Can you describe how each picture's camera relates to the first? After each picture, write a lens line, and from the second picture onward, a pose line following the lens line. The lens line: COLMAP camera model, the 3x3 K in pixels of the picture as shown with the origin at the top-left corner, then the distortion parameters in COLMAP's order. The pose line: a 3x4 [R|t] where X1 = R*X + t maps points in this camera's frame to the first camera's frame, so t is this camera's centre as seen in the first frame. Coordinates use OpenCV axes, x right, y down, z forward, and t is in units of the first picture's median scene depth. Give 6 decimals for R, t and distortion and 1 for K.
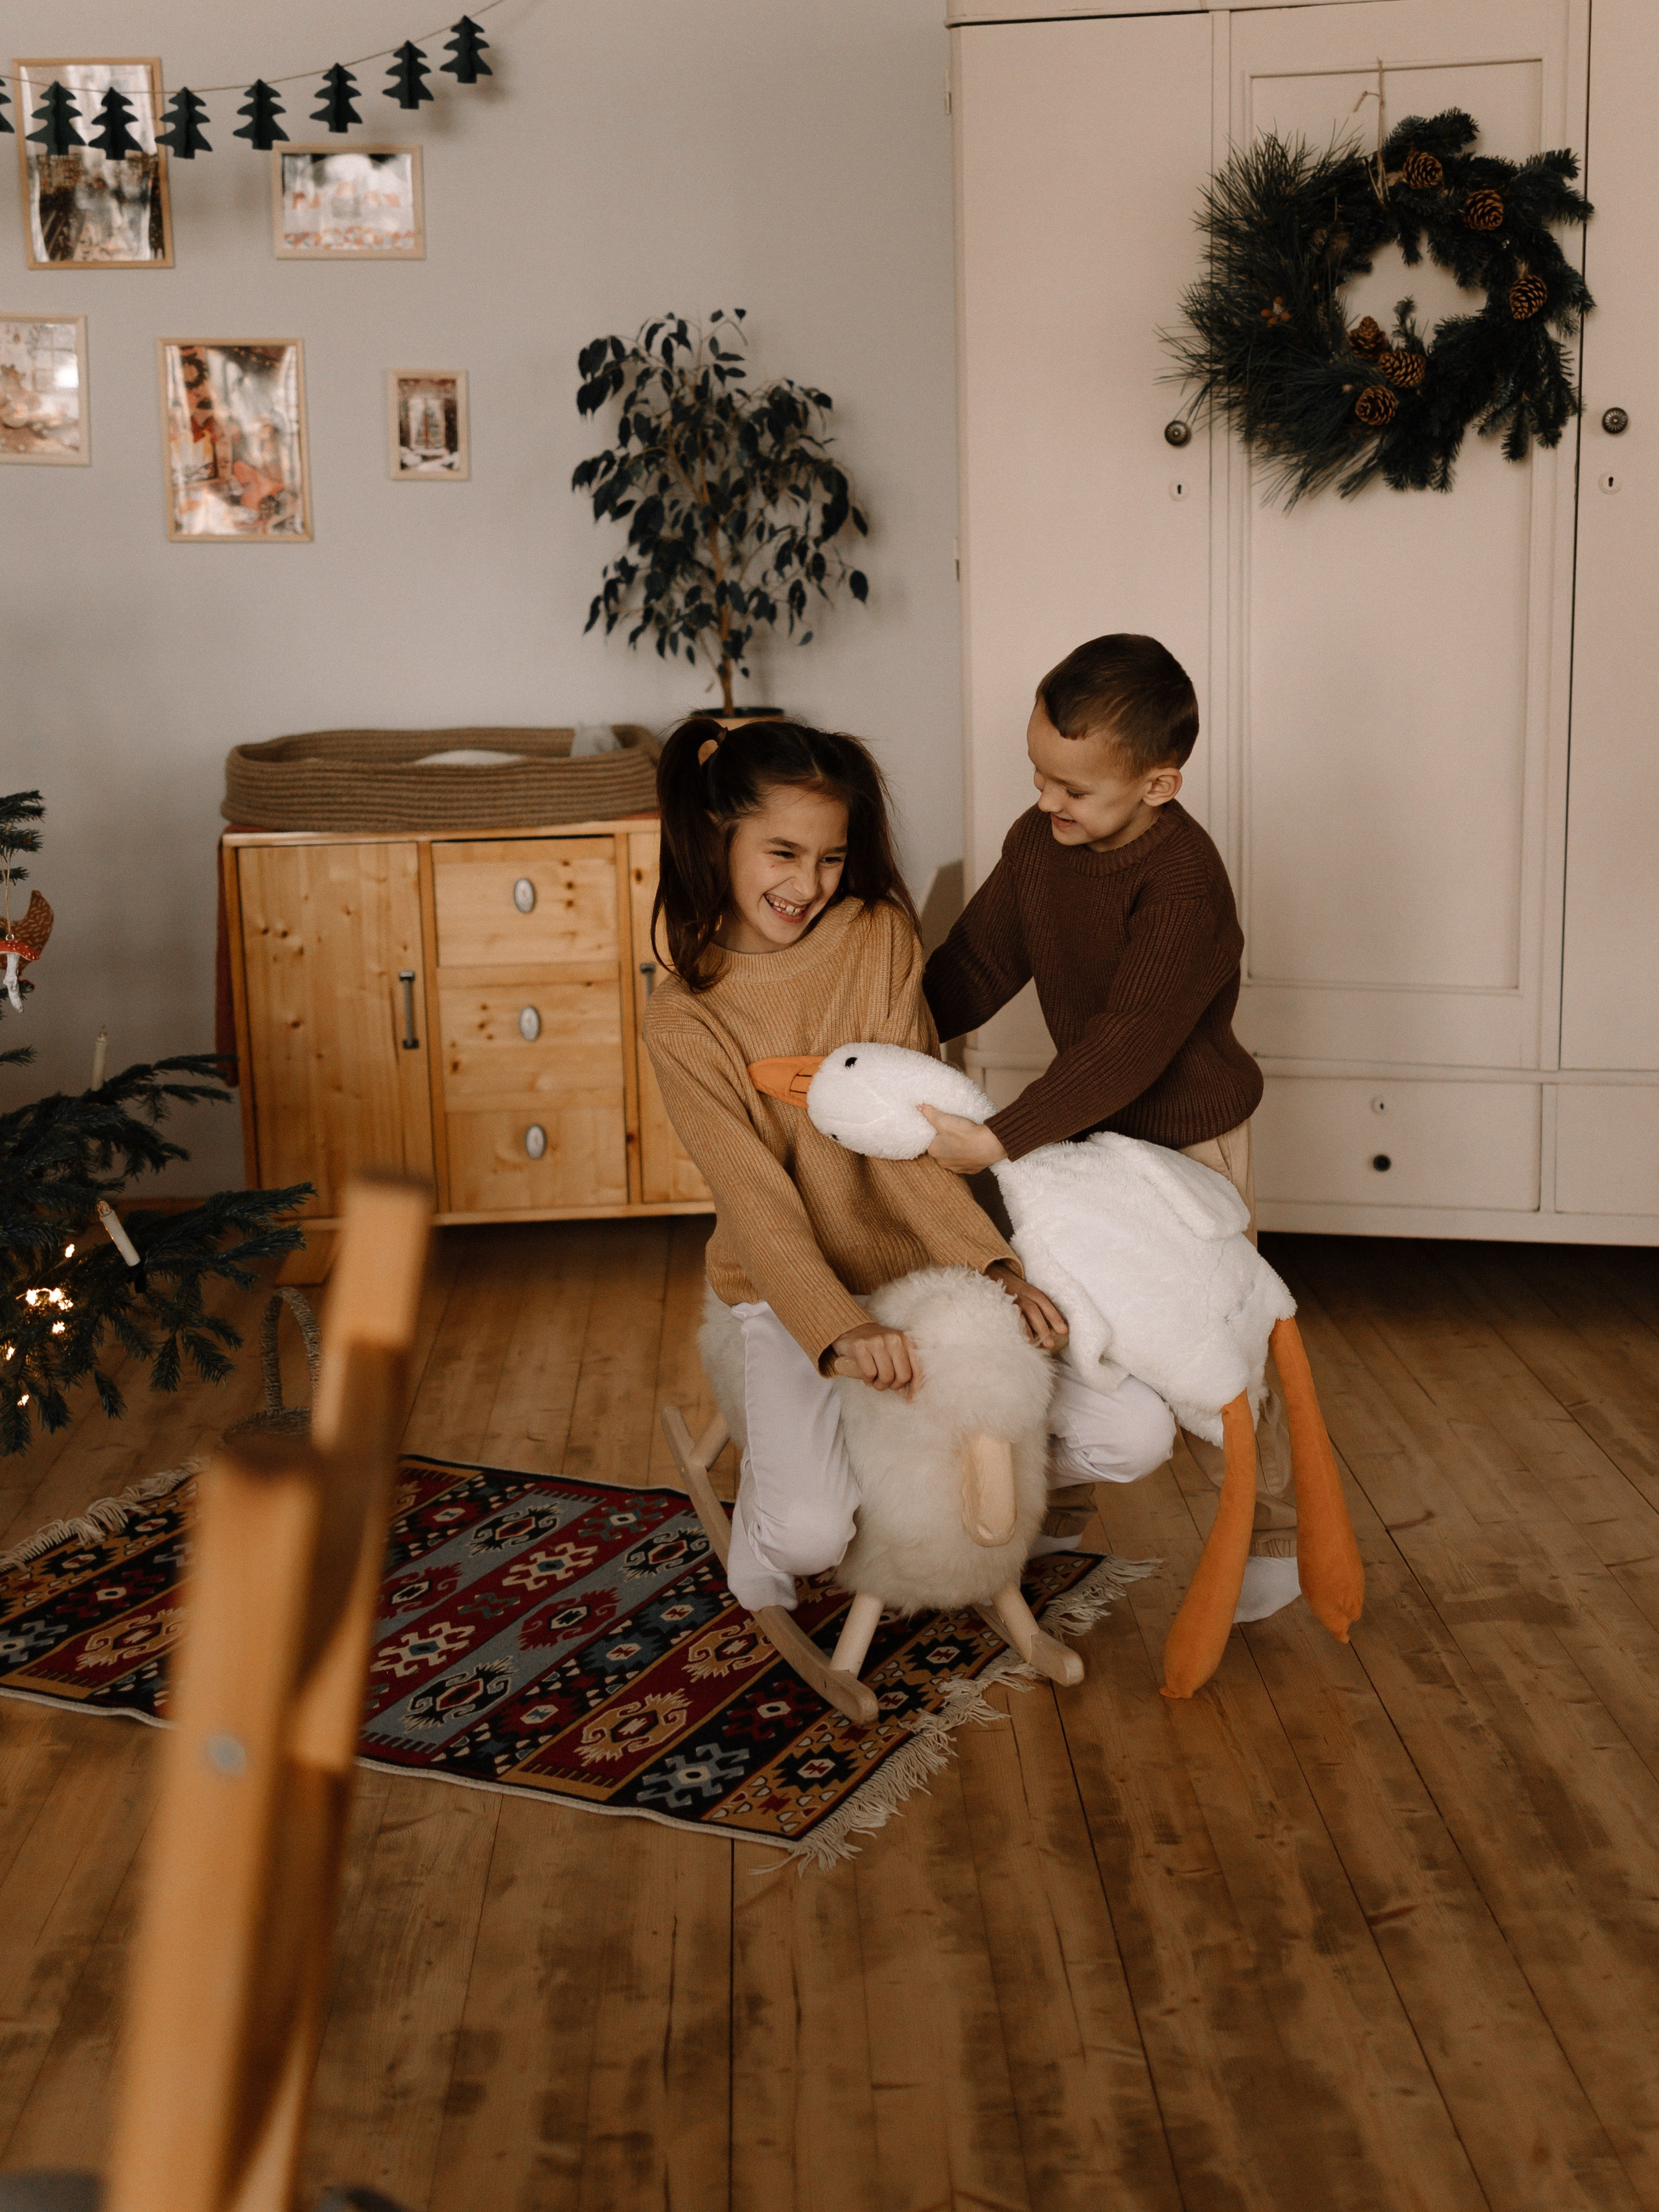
lens RADIAL K [[2957.0, 0, 1013.7], [0, 2957.0, 1109.6], [0, 0, 1]] dist [0.119914, -0.570665]
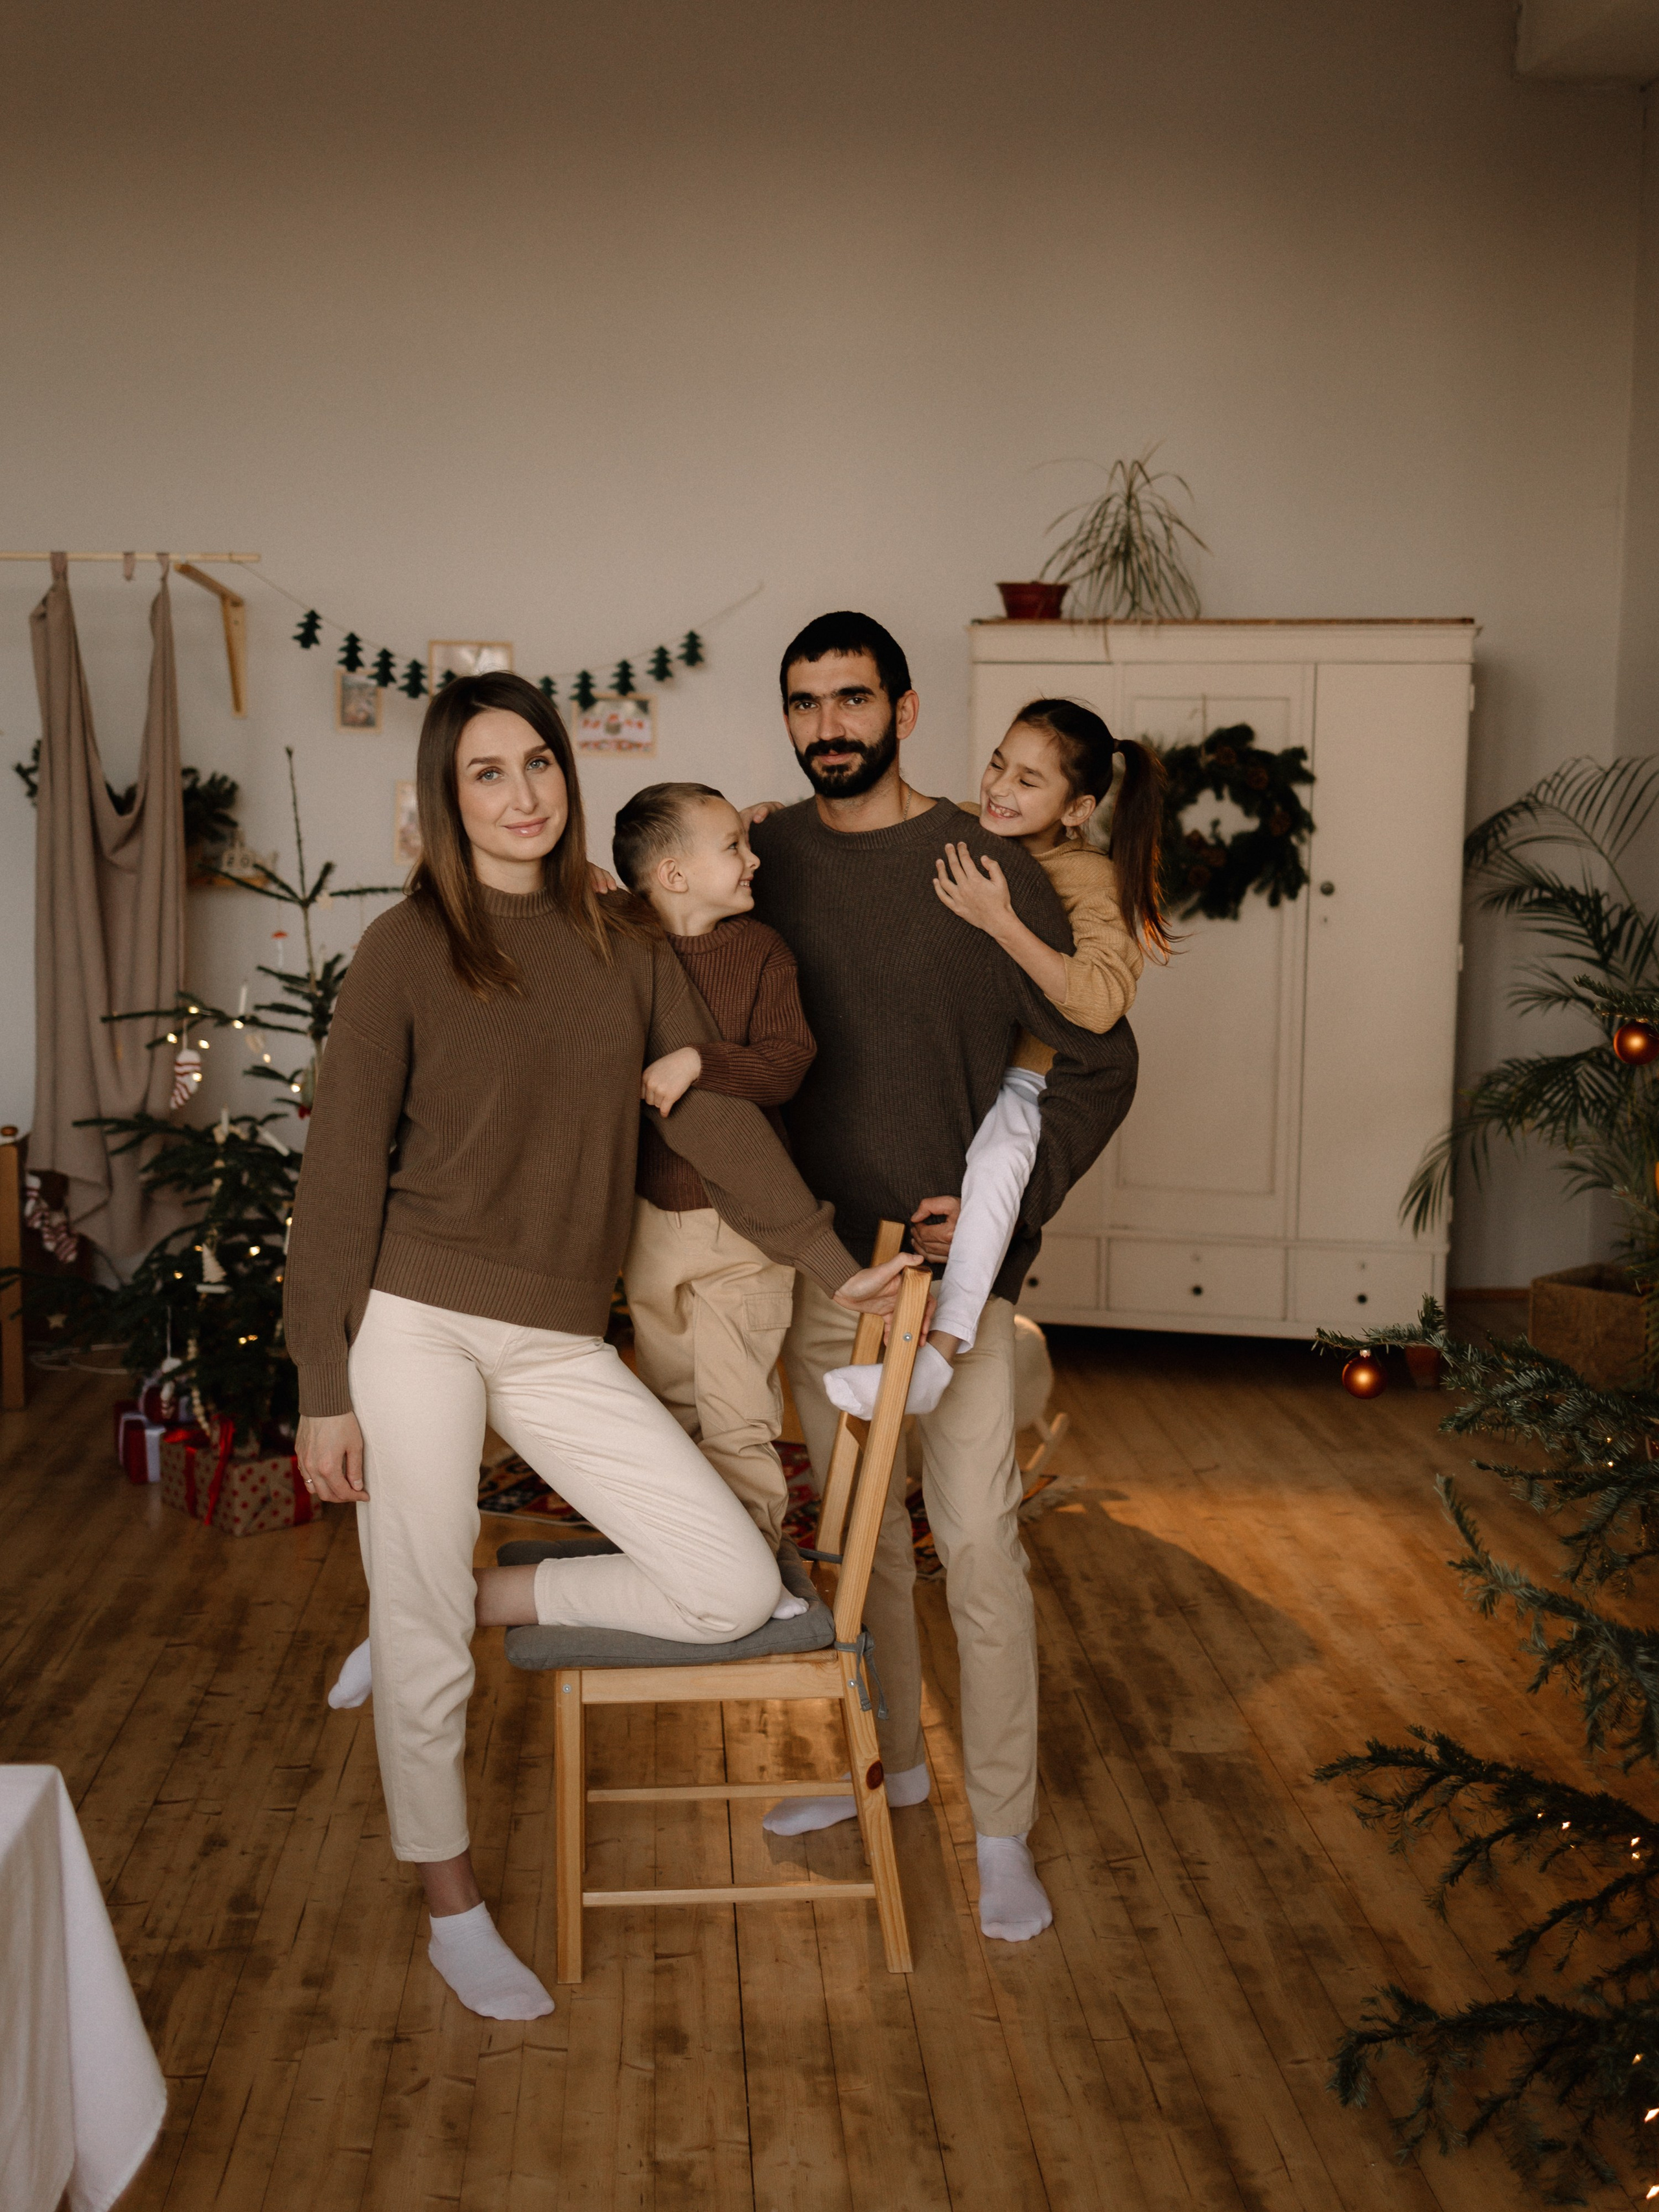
lens RADIAL K [[2470.8, 0, 832.0], [0, 2470.8, 996.2], [0, 0, 1]] dist [-0.002244, -0.232543]
pose [[0.999098, 0.029147, -0.030875, -0.057525], [-0.032692, 0.992071, -0.121352, 0.032809], [0.027094, 0.122252, 0.992129, -0.530108]]
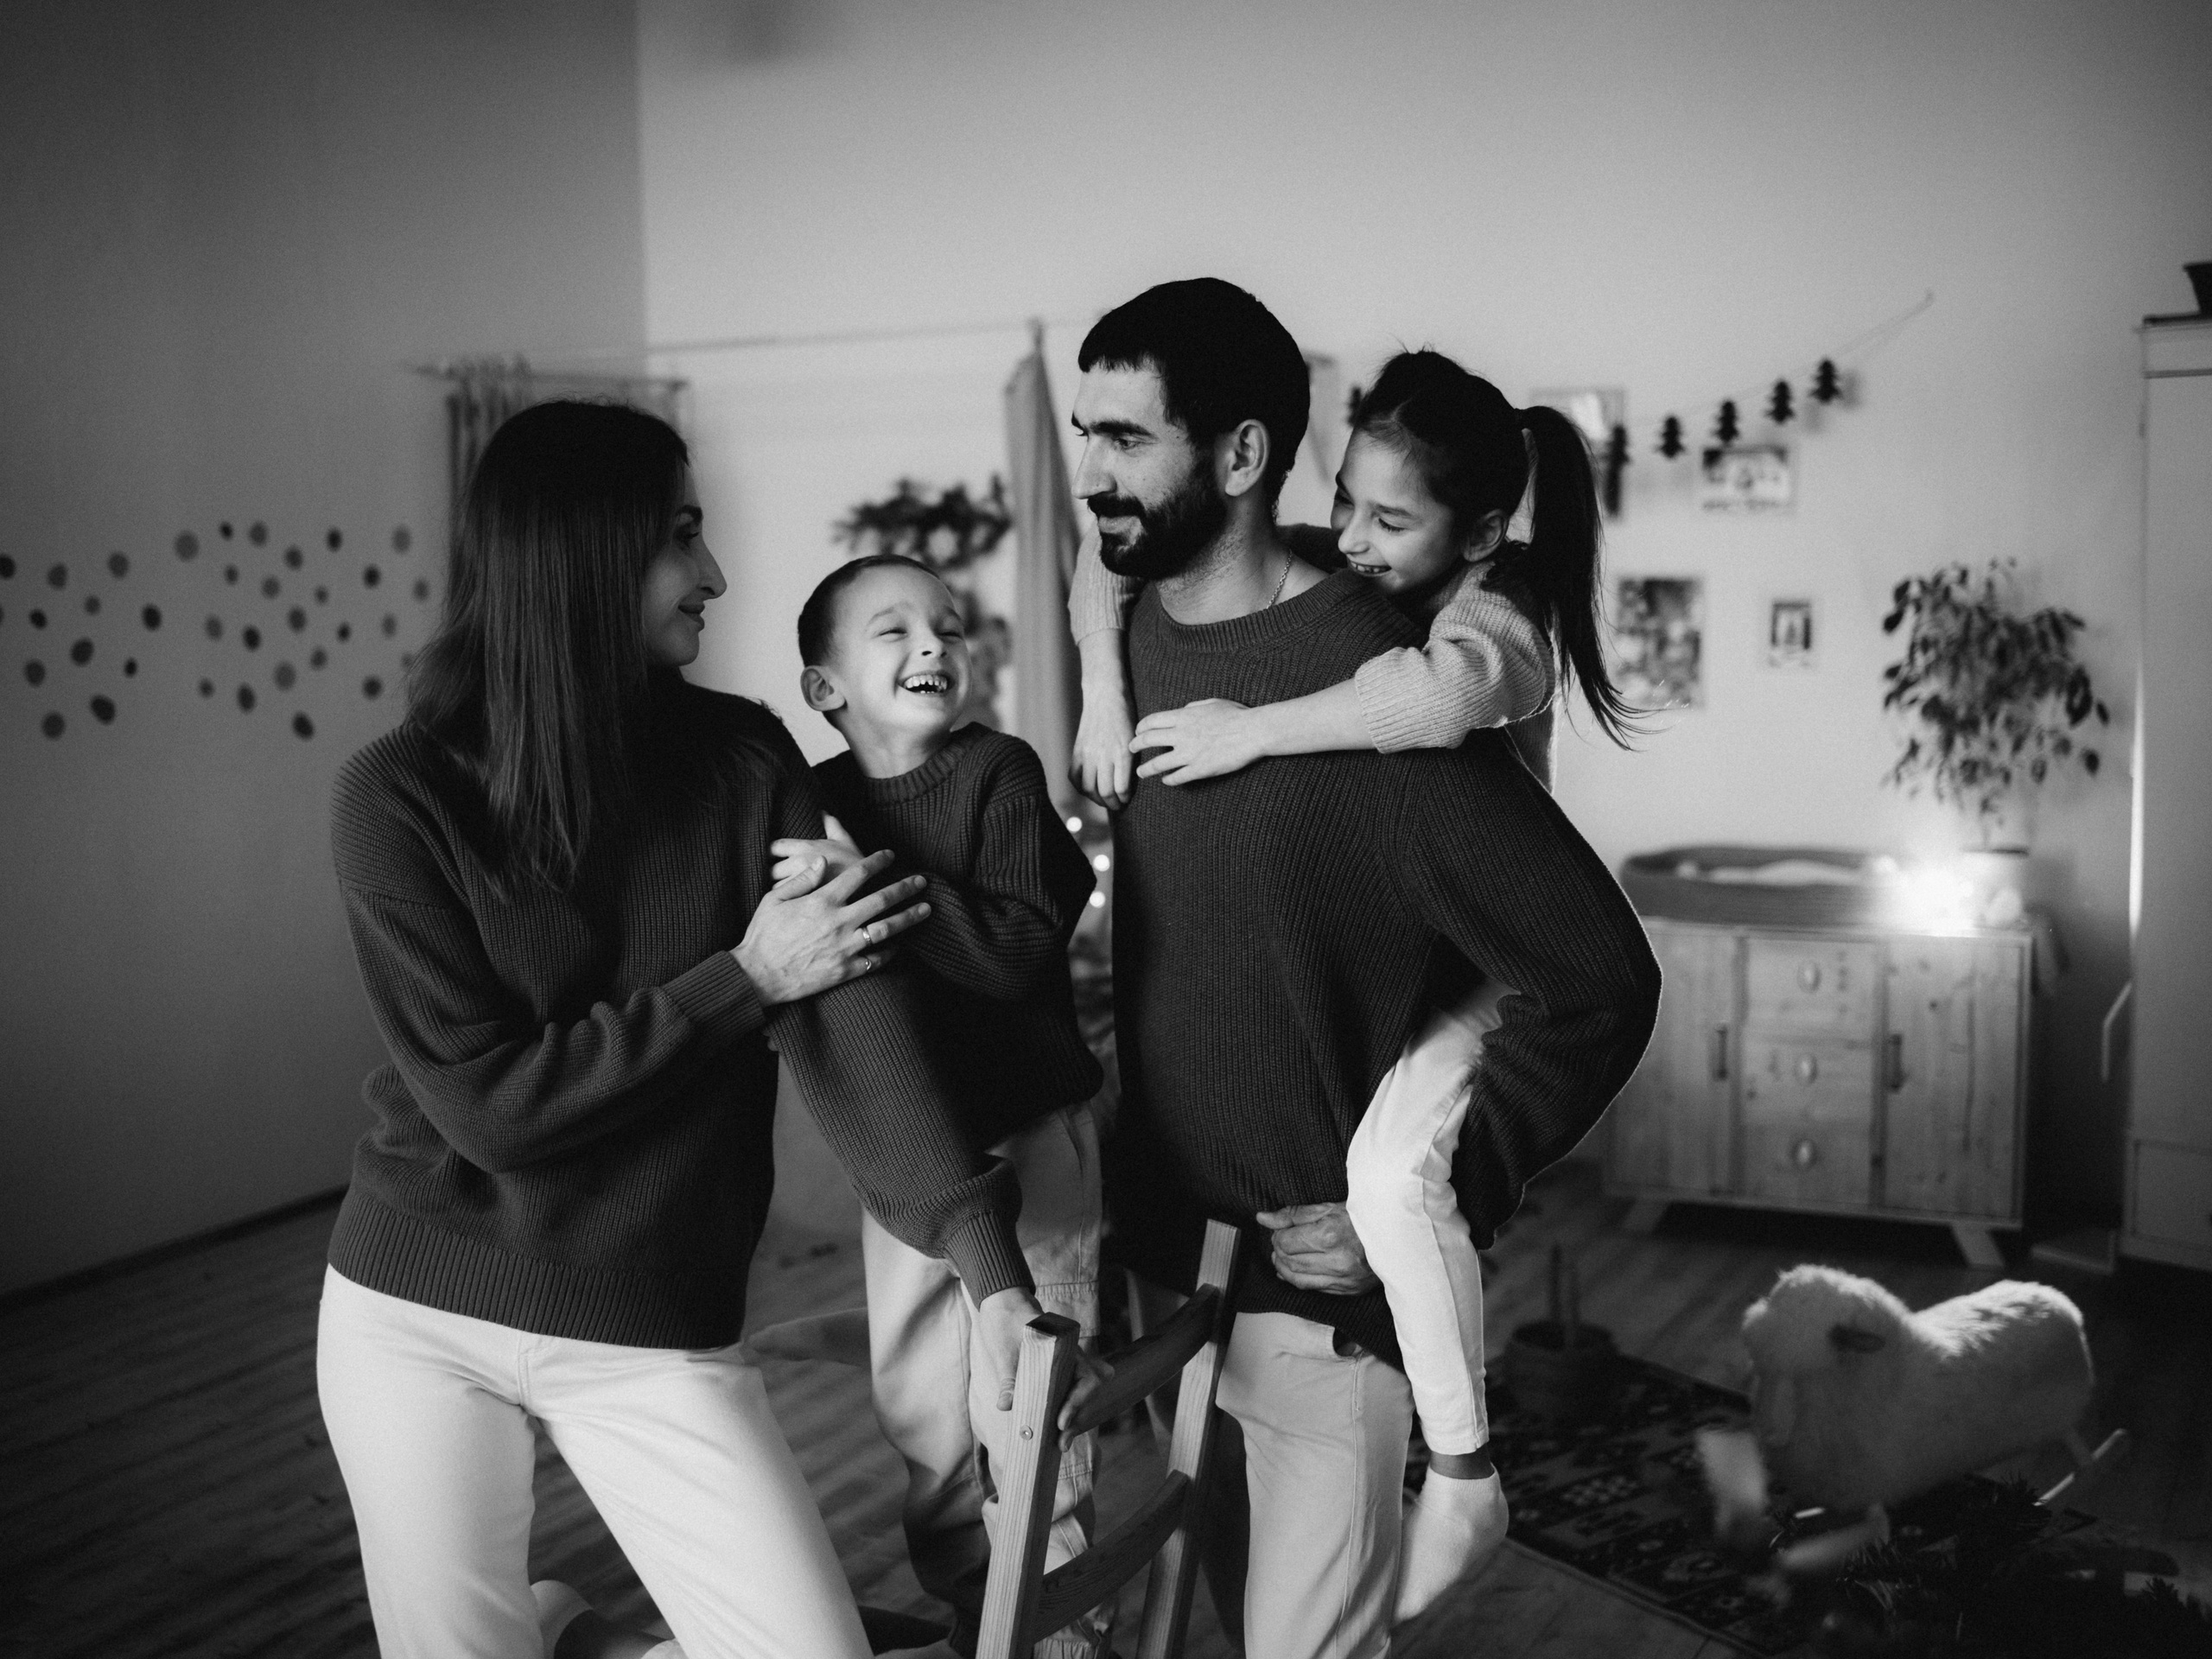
lens RADIAL K [[2470.9, 0, 1106.0], [0, 2470.9, 829.5], [0, 0, 1]] dist [-0.002244, -0.232543]
pose [[0.848778, 0.054457, -0.525937, 0.186342], [-0.103950, 0.992457, -0.064996, -0.036594], [0.518430, 0.109838, 0.848036, -0.187232]]
